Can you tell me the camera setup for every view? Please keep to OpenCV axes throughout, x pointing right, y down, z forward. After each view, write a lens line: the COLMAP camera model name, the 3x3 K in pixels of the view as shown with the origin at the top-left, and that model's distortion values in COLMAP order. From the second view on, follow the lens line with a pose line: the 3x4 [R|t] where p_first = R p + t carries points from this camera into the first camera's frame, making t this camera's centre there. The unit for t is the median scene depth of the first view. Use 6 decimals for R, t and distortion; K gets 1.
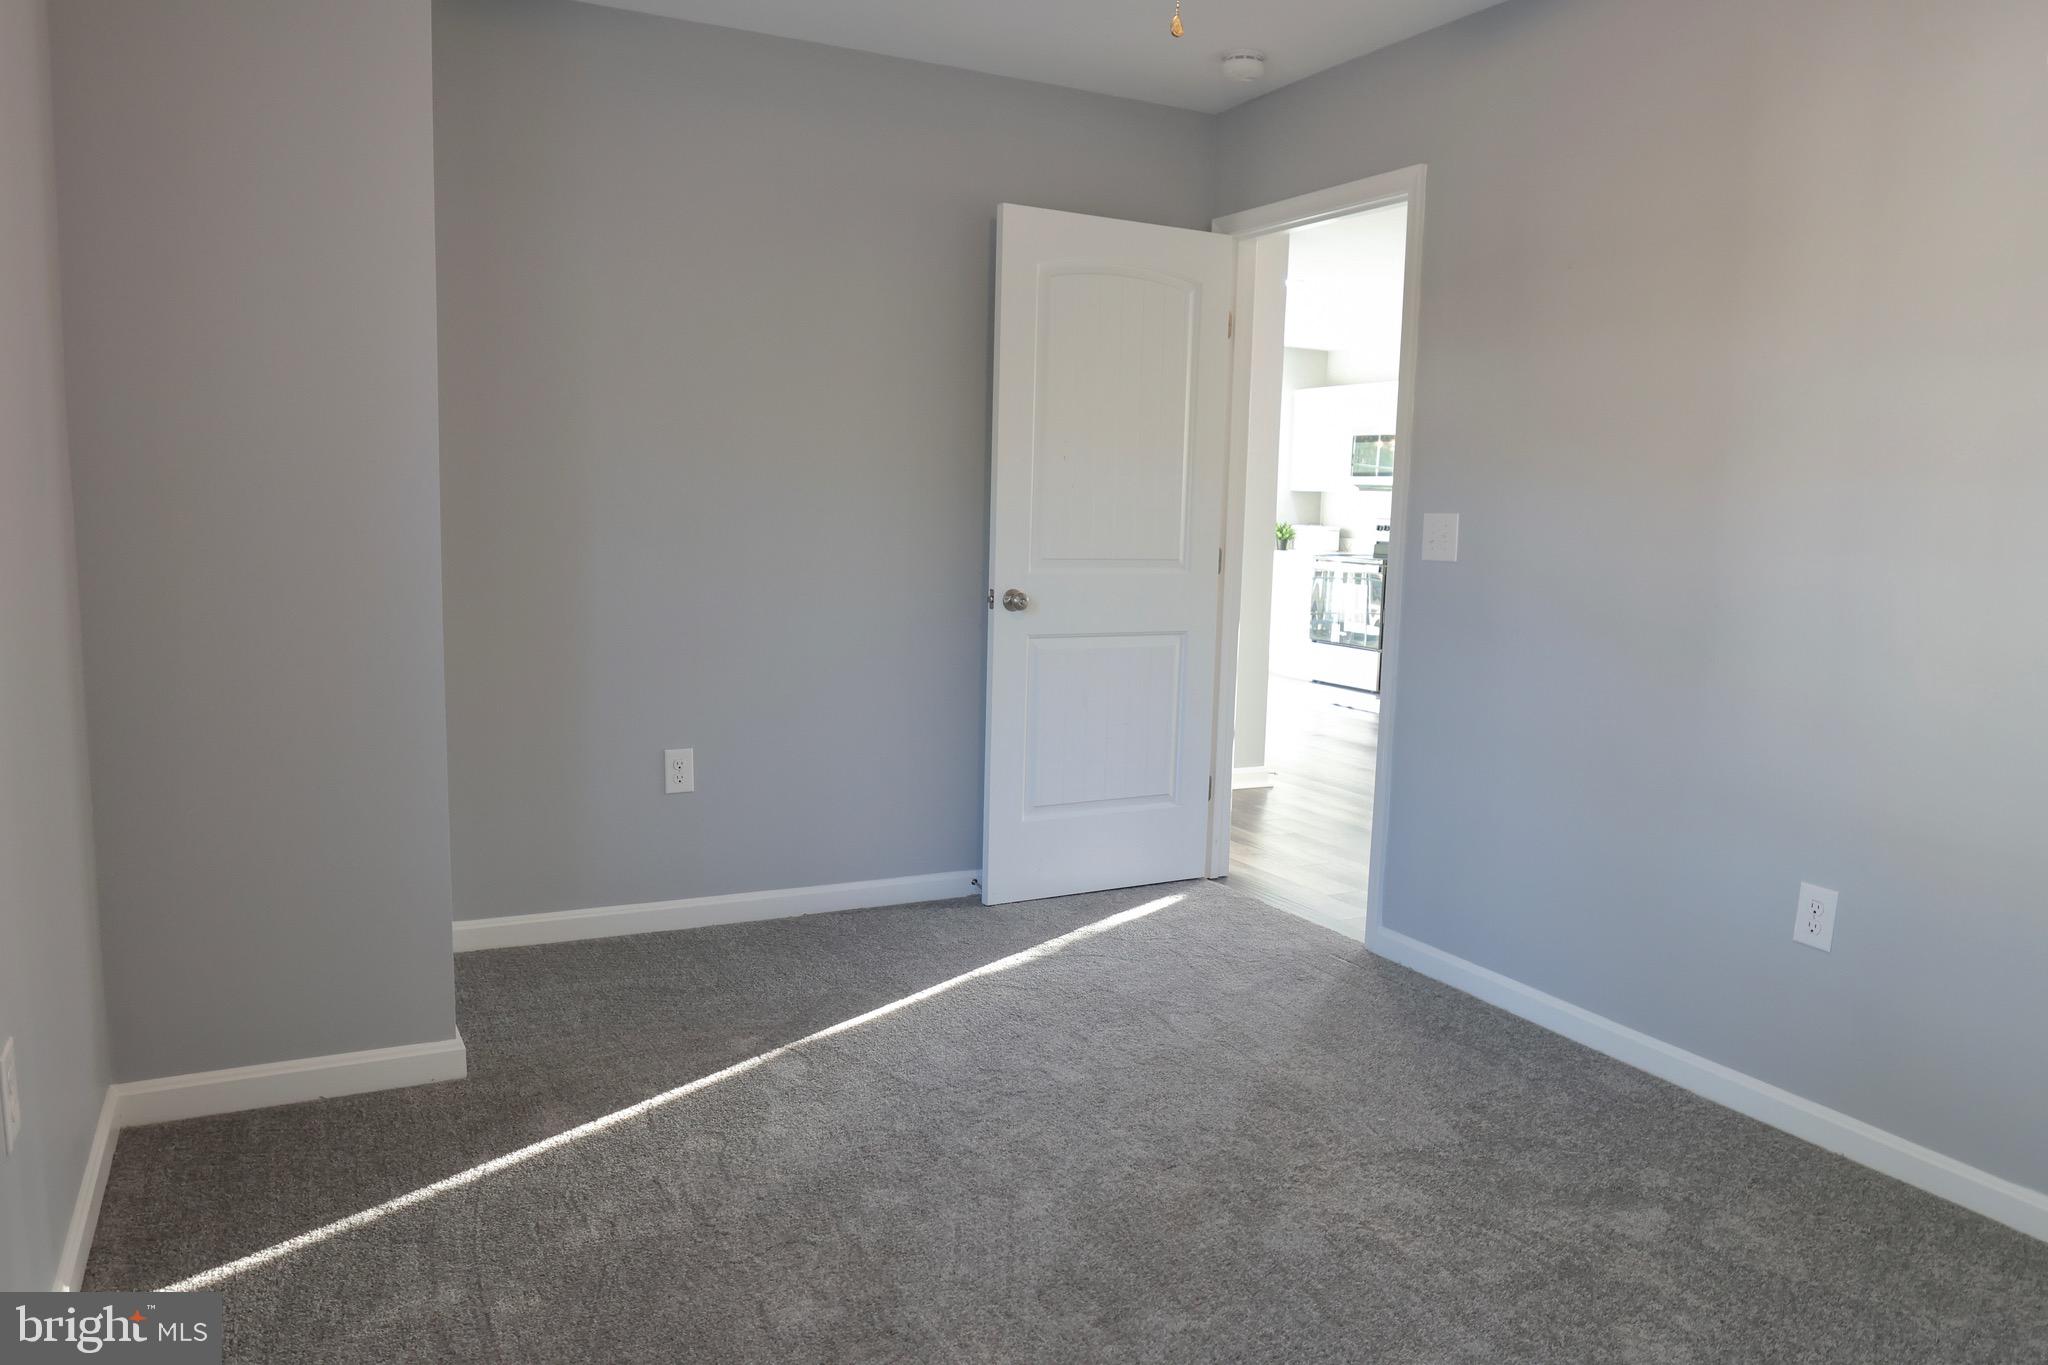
lens RADIAL K [[1425.5, 0, 1016.0], [0, 1425.5, 681.8], [0, 0, 1]] dist [-0.048868, 0.023172]
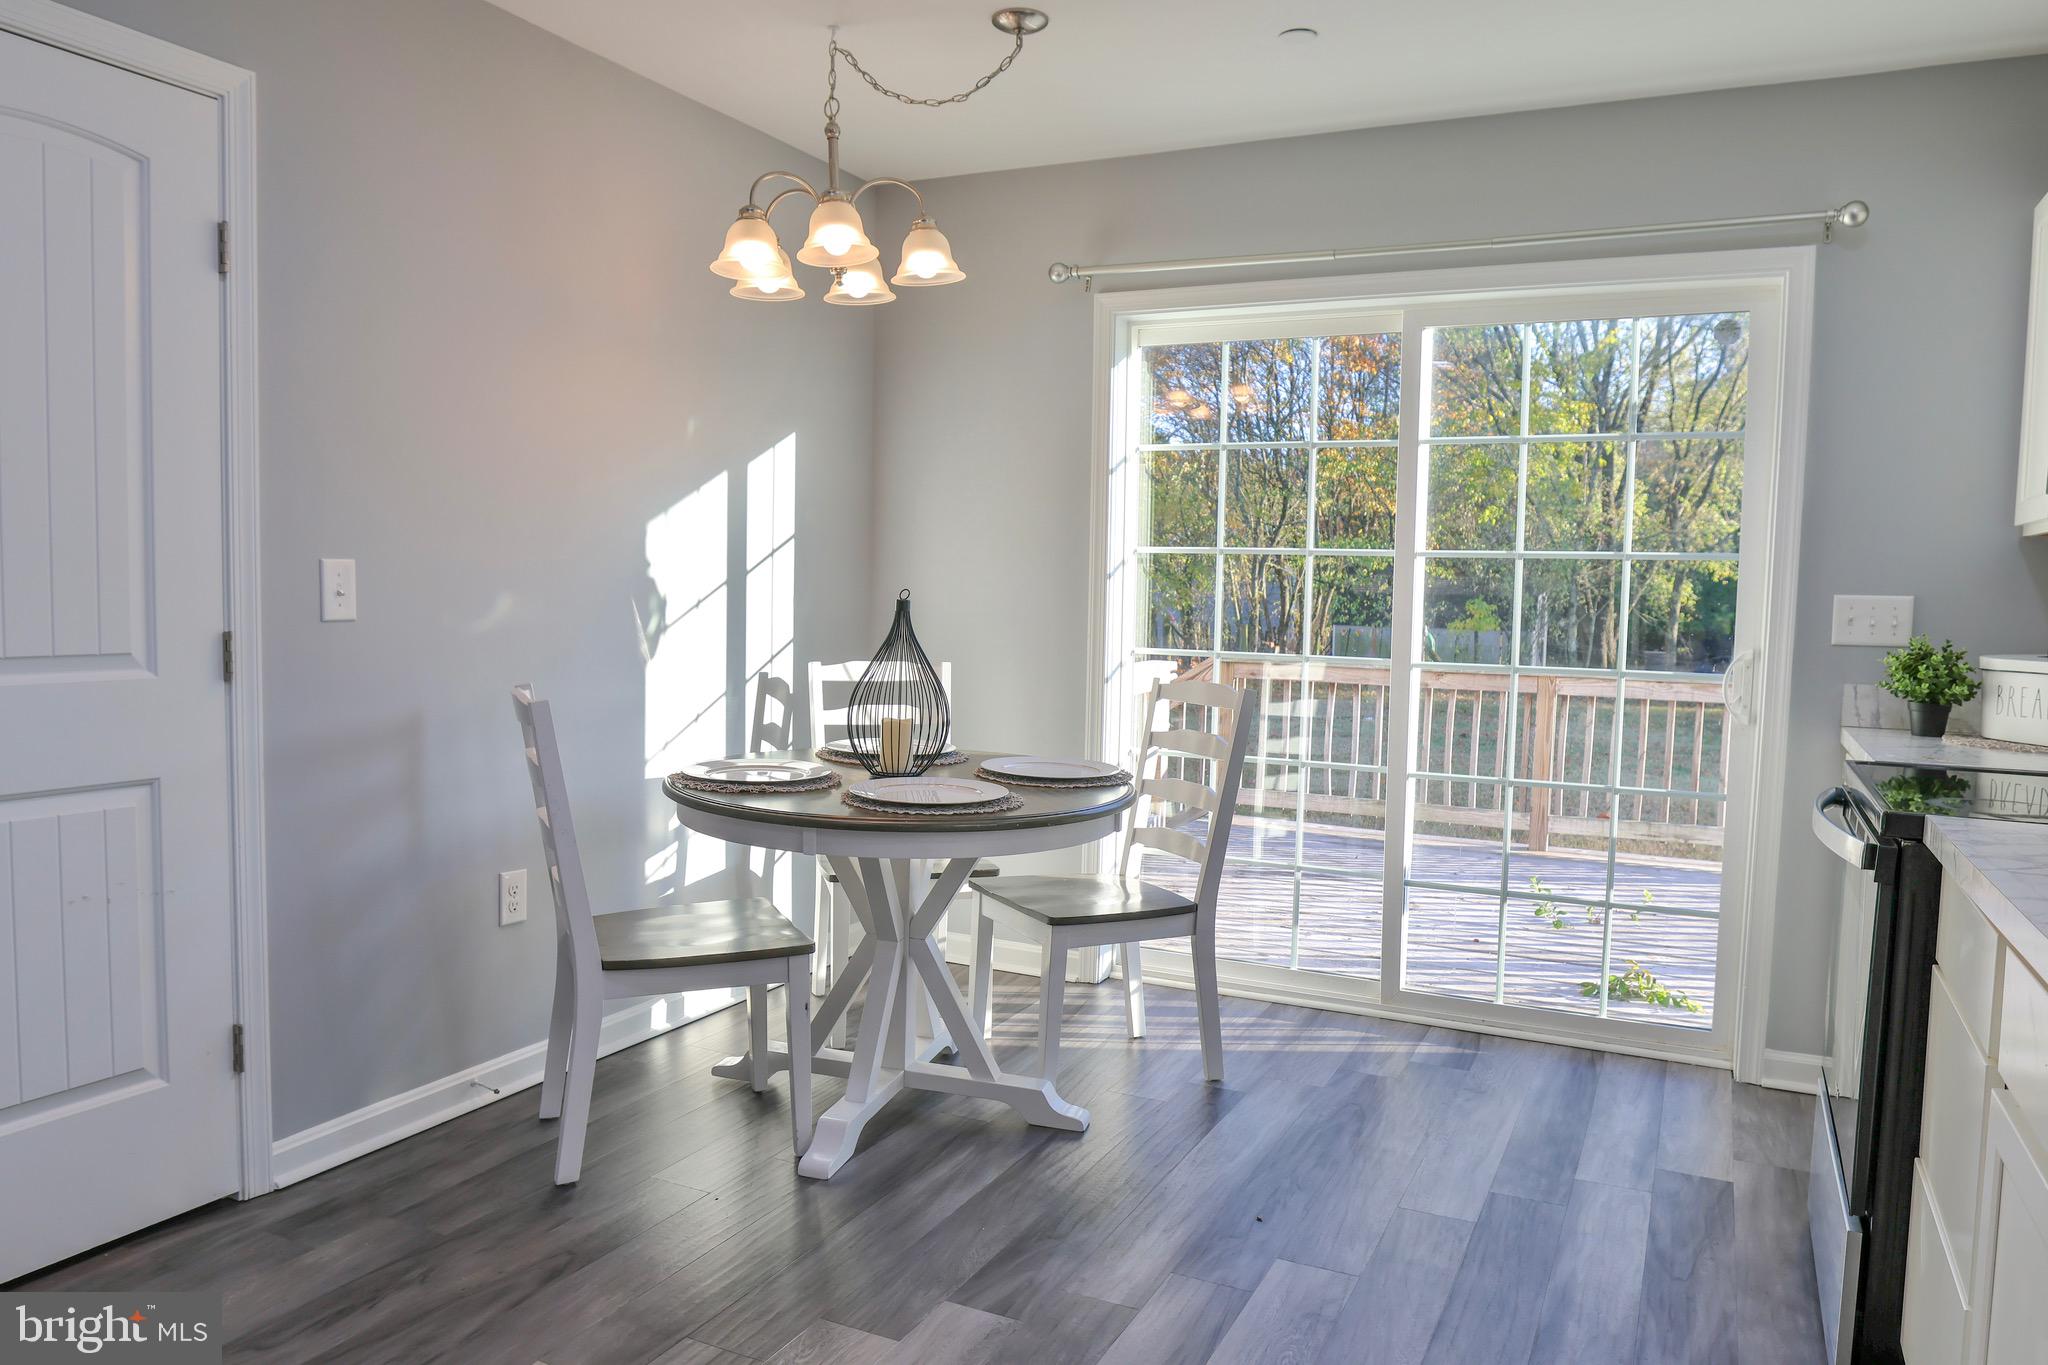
lens RADIAL K [[1419.4, 0, 1018.6], [0, 1419.4, 690.8], [0, 0, 1]] dist [-0.057329, 0.031845]
pose [[0.596639, 0.046165, -0.801180, 0.303194], [-0.114429, 0.993037, -0.027995, -0.073071], [0.794309, 0.108381, 0.597768, 0.687702]]
